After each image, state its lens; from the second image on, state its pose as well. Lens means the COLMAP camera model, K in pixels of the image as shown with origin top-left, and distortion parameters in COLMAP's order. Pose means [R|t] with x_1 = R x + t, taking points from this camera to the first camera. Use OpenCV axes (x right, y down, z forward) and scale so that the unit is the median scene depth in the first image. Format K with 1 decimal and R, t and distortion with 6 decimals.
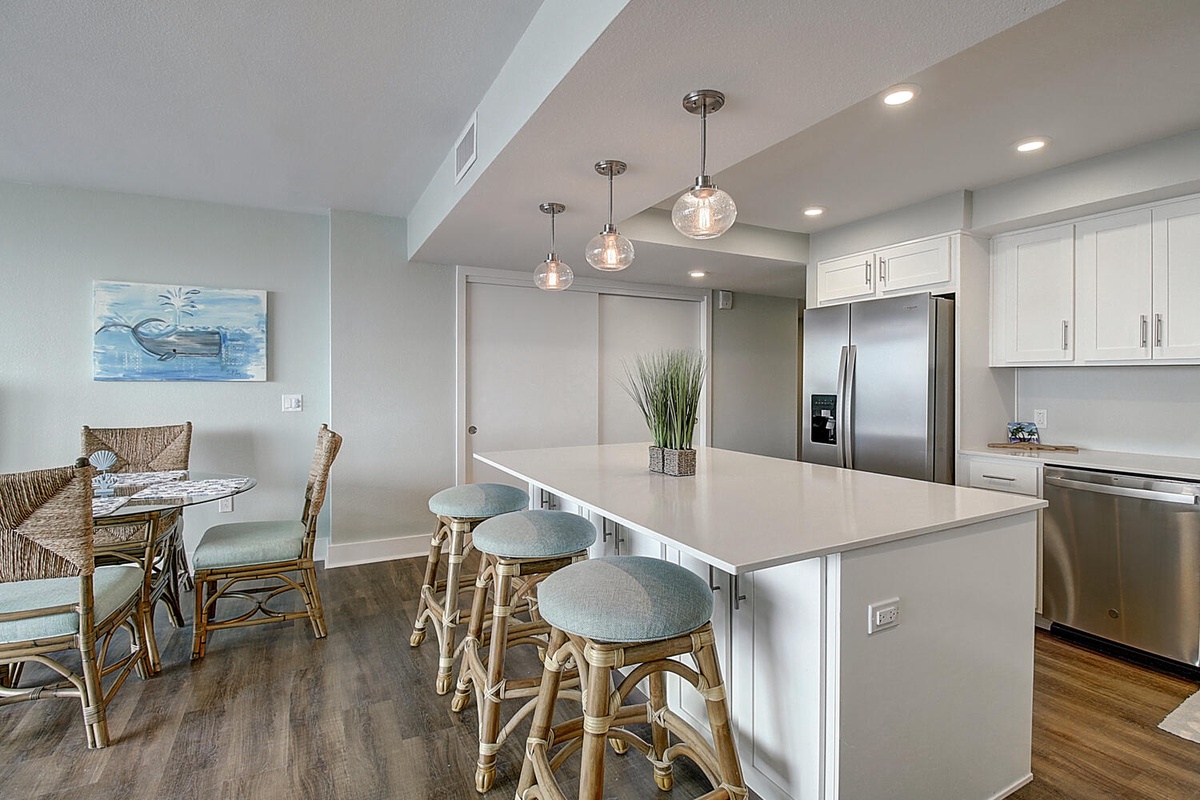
lens RADIAL K [[563.7, 0, 606.2], [0, 563.7, 381.6], [0, 0, 1]] dist [-0.002263, -0.001922]
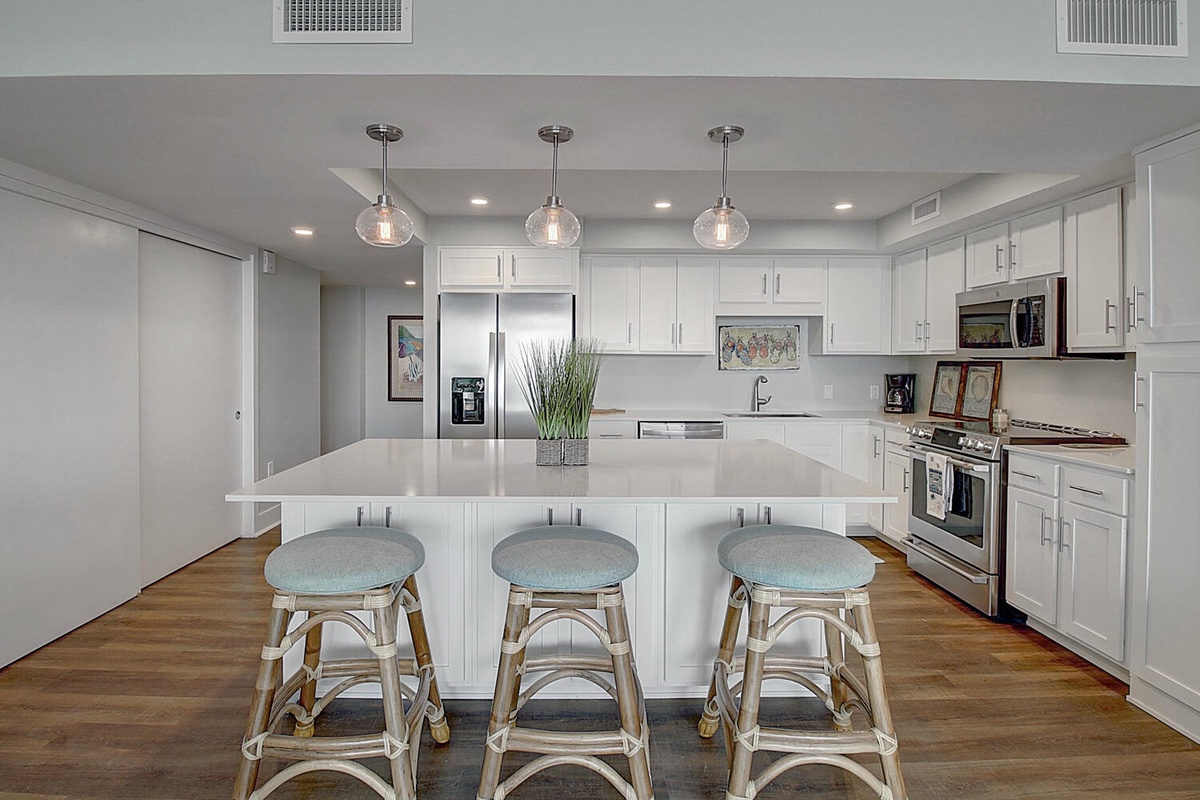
lens RADIAL K [[618.6, 0, 568.7], [0, 618.6, 368.2], [0, 0, 1]] dist [-0.005947, -0.006916]
pose [[0.470879, -0.009614, 0.882145, -0.545690], [-0.000619, 0.999937, 0.011229, -0.007164], [-0.882198, -0.005834, 0.470843, 0.311956]]
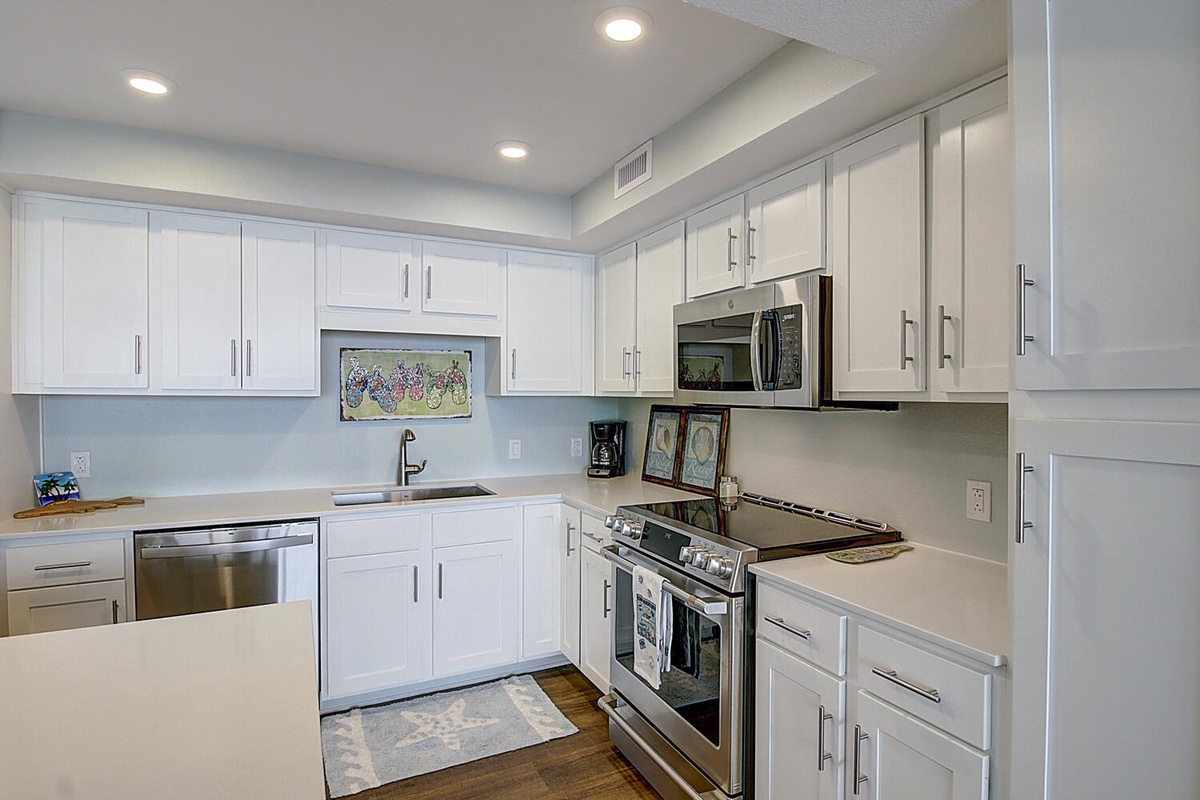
lens RADIAL K [[618.6, 0, 613.7], [0, 618.6, 403.5], [0, 0, 1]] dist [-0.005947, -0.006916]
pose [[0.020064, -0.014783, 0.999689, -0.001210], [-0.001535, 0.999889, 0.014817, -0.023897], [-0.999798, -0.001832, 0.020039, 0.278326]]
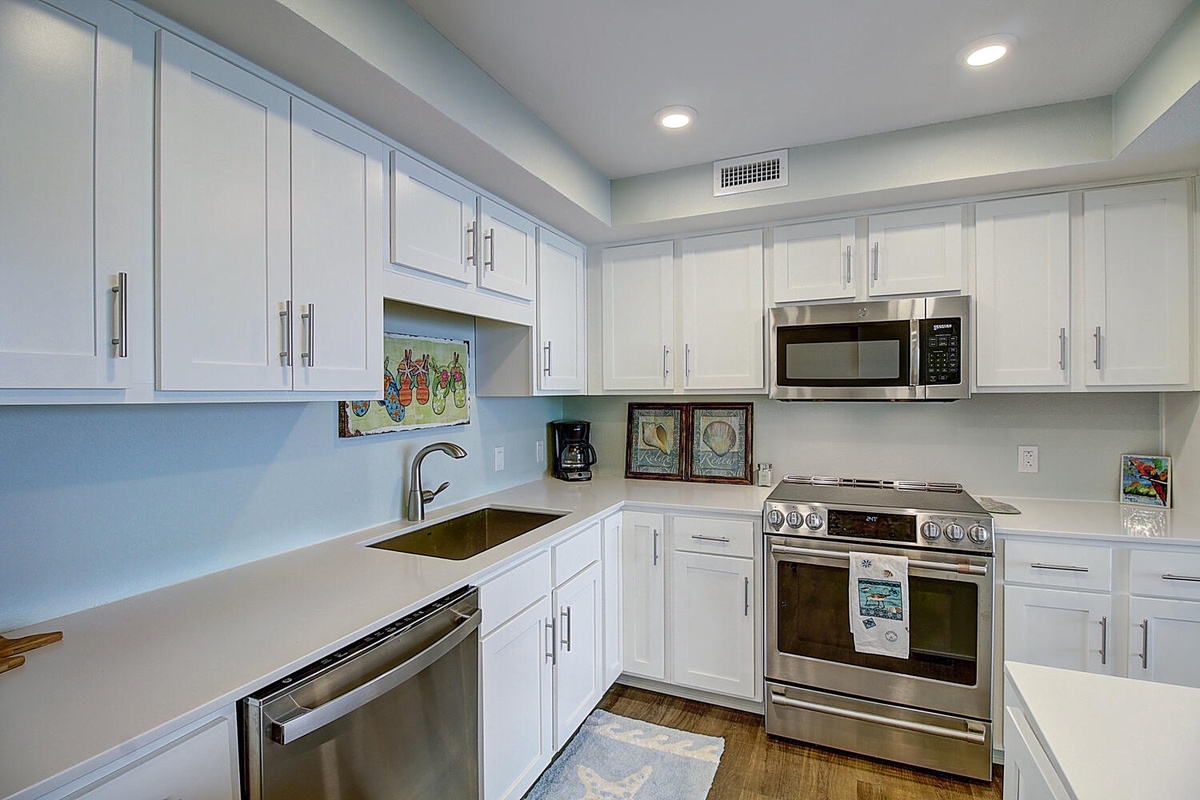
lens RADIAL K [[549.9, 0, 605.7], [0, 549.9, 397.2], [0, 0, 1]] dist [-0.016922, -0.003103]
pose [[-0.613881, 0.000542, 0.789398, 0.292460], [0.012829, 0.999875, 0.009290, -0.025000], [-0.789294, 0.015830, -0.613811, 0.781380]]
